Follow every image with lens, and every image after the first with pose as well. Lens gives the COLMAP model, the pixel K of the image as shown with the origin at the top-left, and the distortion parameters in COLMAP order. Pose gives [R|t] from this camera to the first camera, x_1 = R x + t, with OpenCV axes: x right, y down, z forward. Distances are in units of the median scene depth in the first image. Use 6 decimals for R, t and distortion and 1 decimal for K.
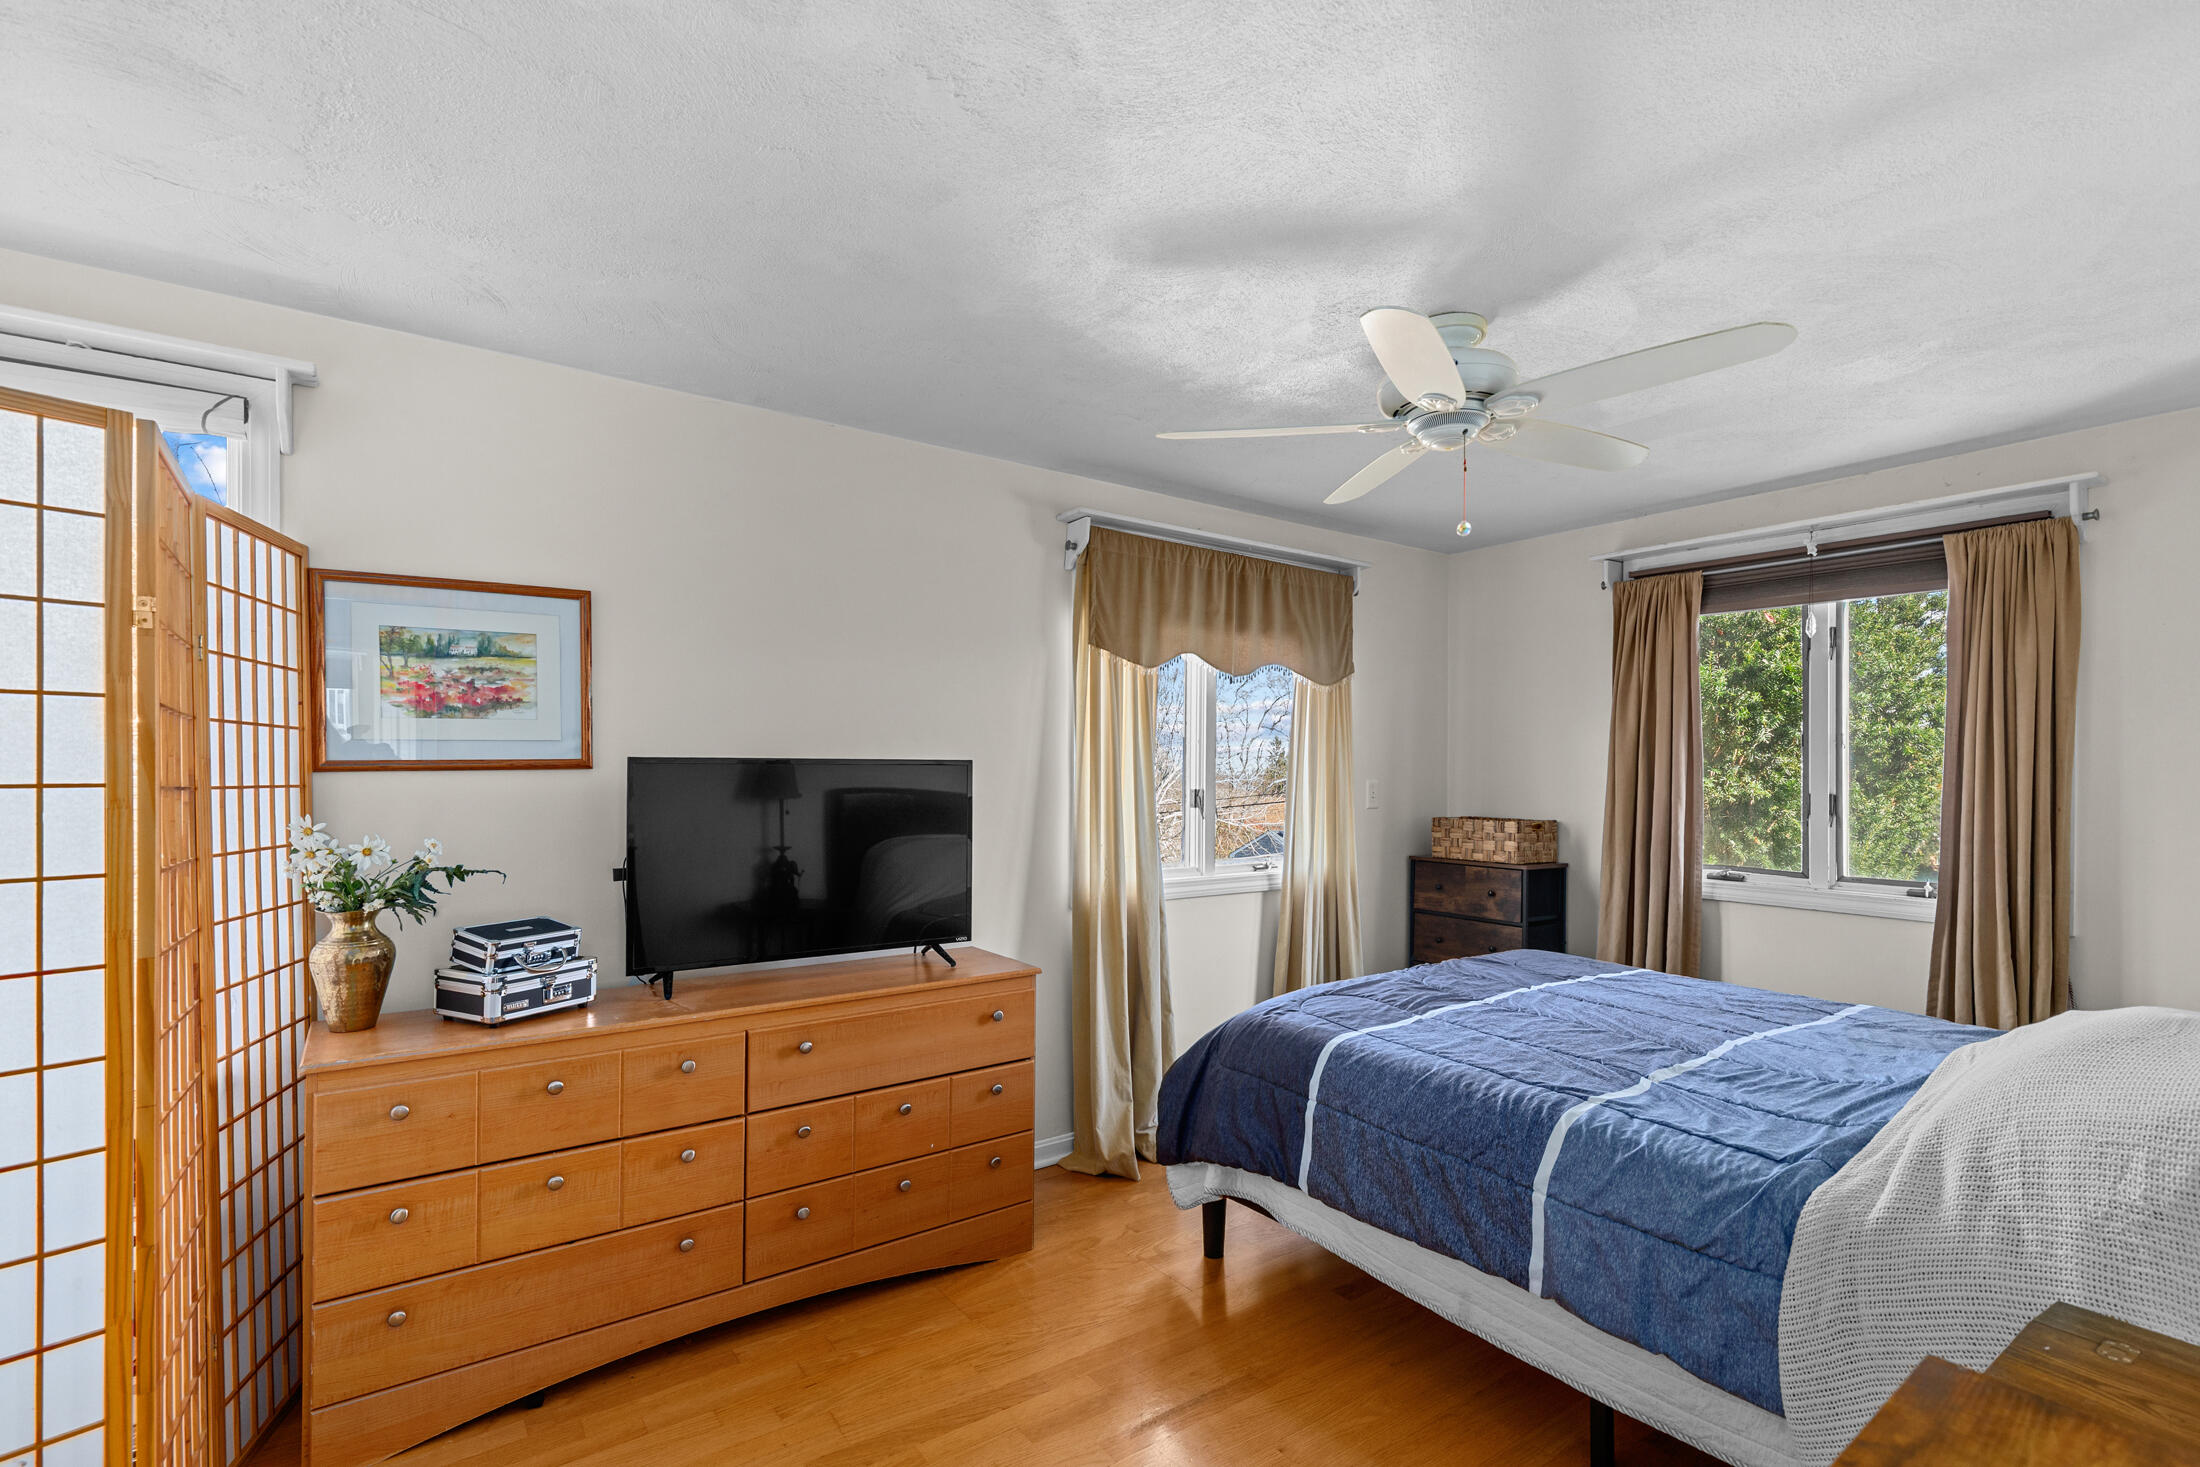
lens RADIAL K [[990.4, 0, 1127.3], [0, 990.4, 782.4], [0, 0, 1]] dist [0.010903, -0.003015]
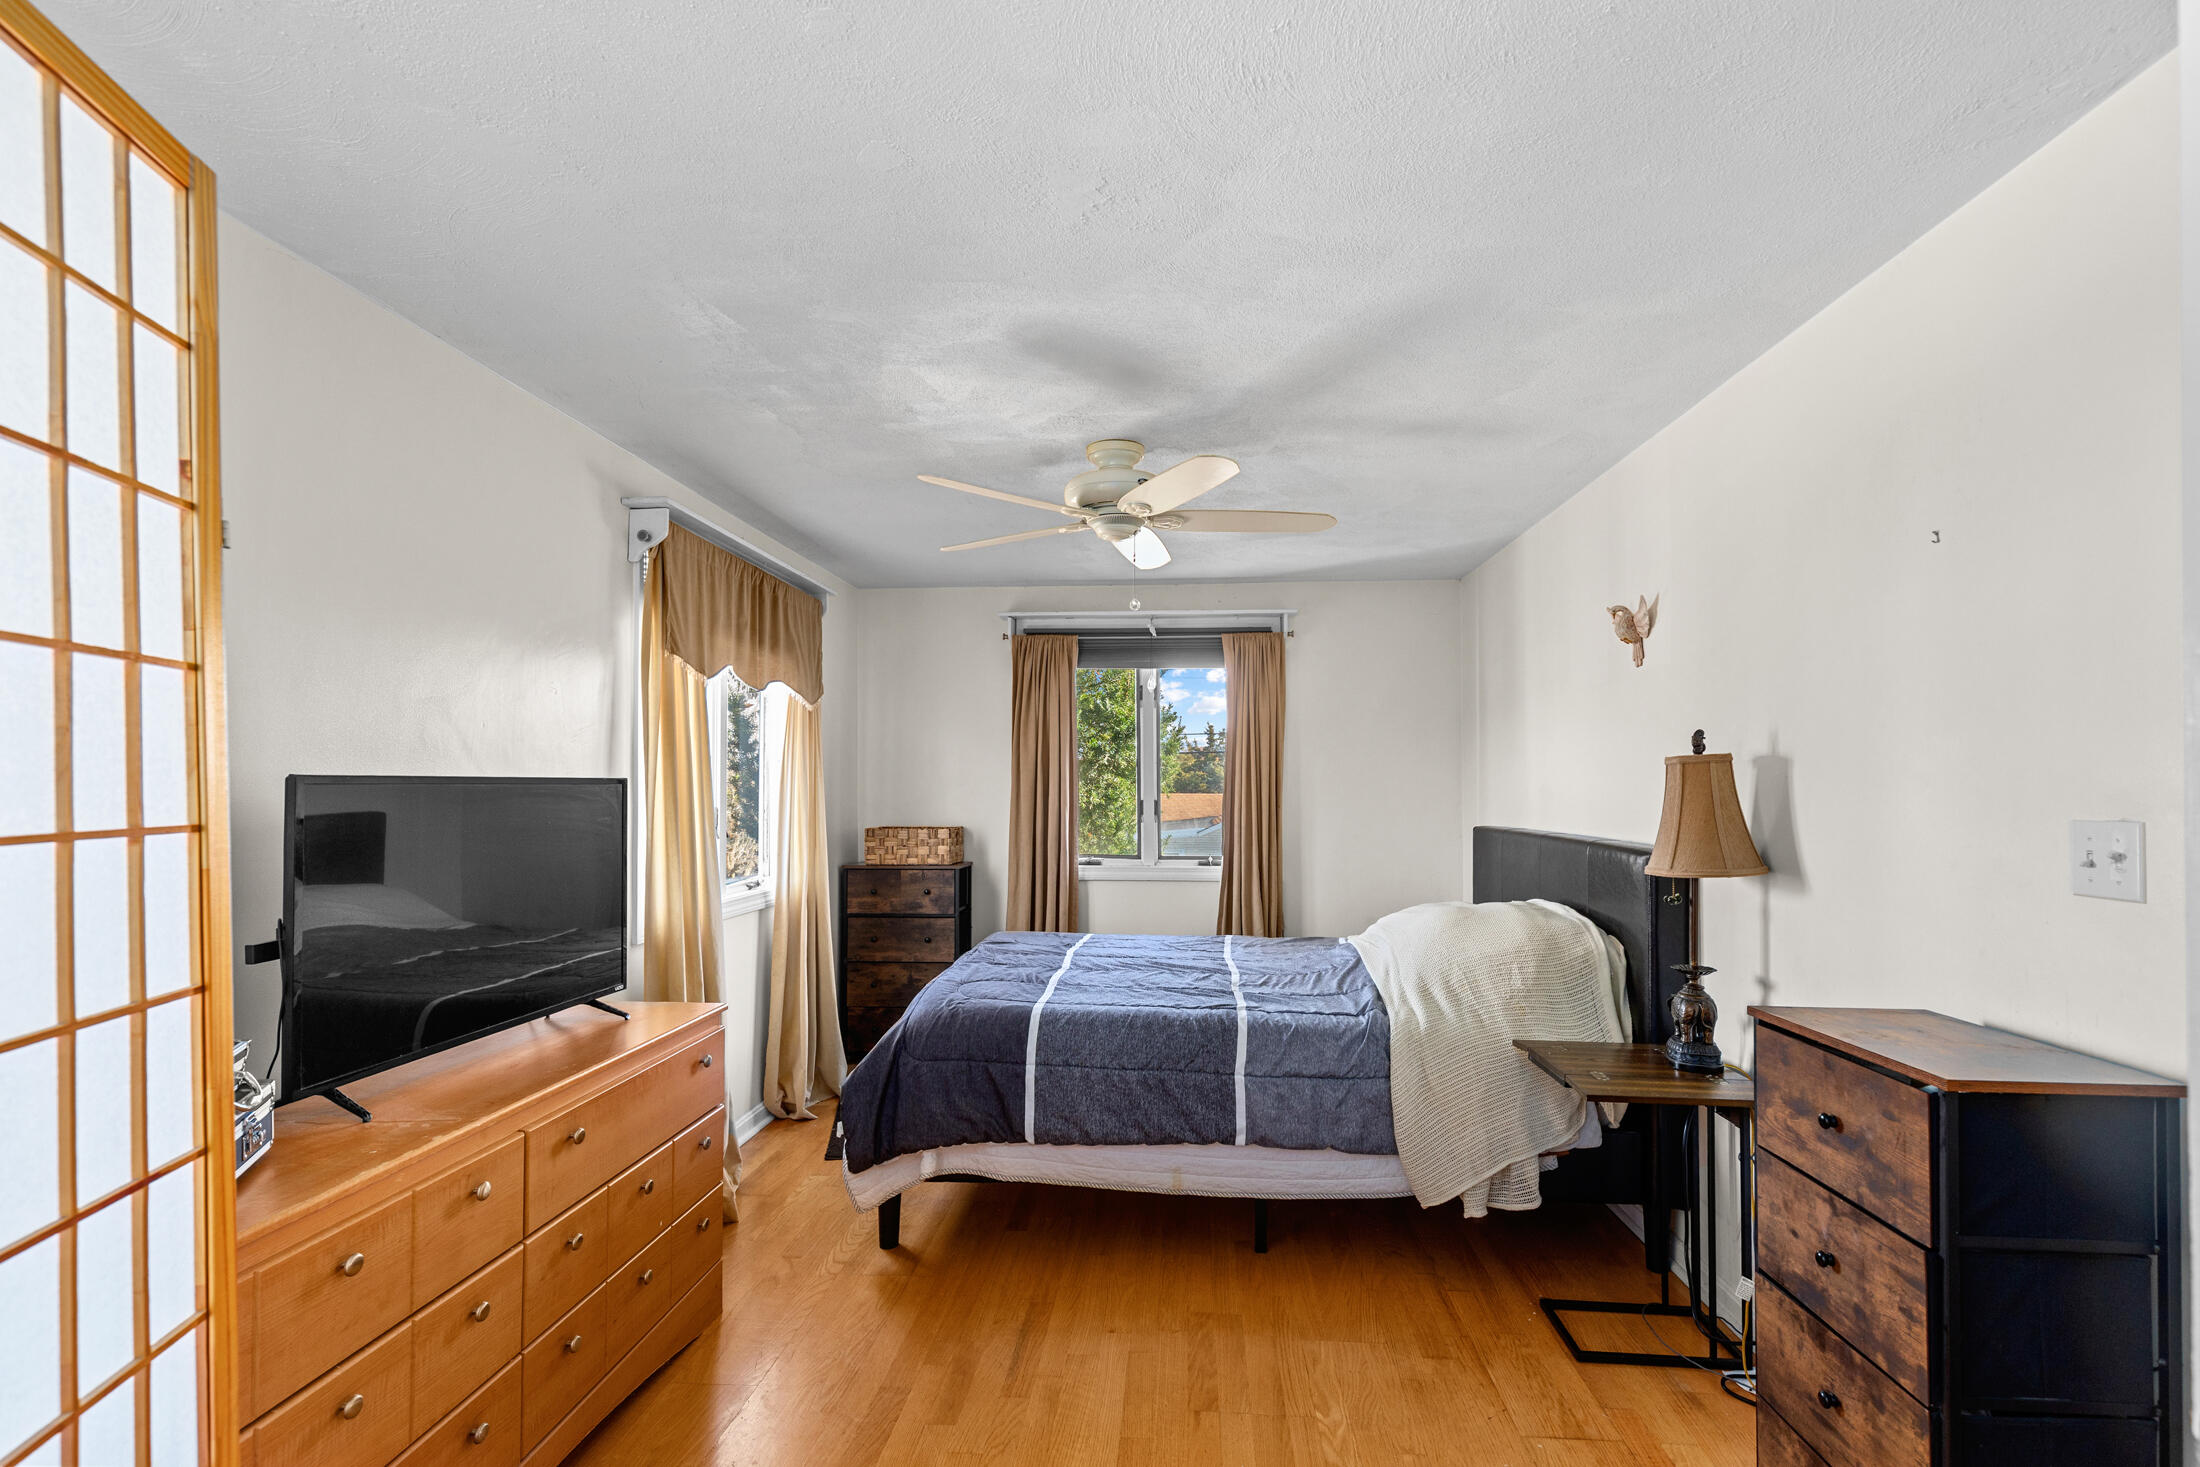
lens RADIAL K [[990.4, 0, 1100.1], [0, 990.4, 789.3], [0, 0, 1]] dist [0.010903, -0.003015]
pose [[0.665115, -0.009950, 0.746675, -0.451915], [0.015637, 0.999878, -0.000605, -0.004502], [-0.746577, 0.012078, 0.665189, 0.102537]]
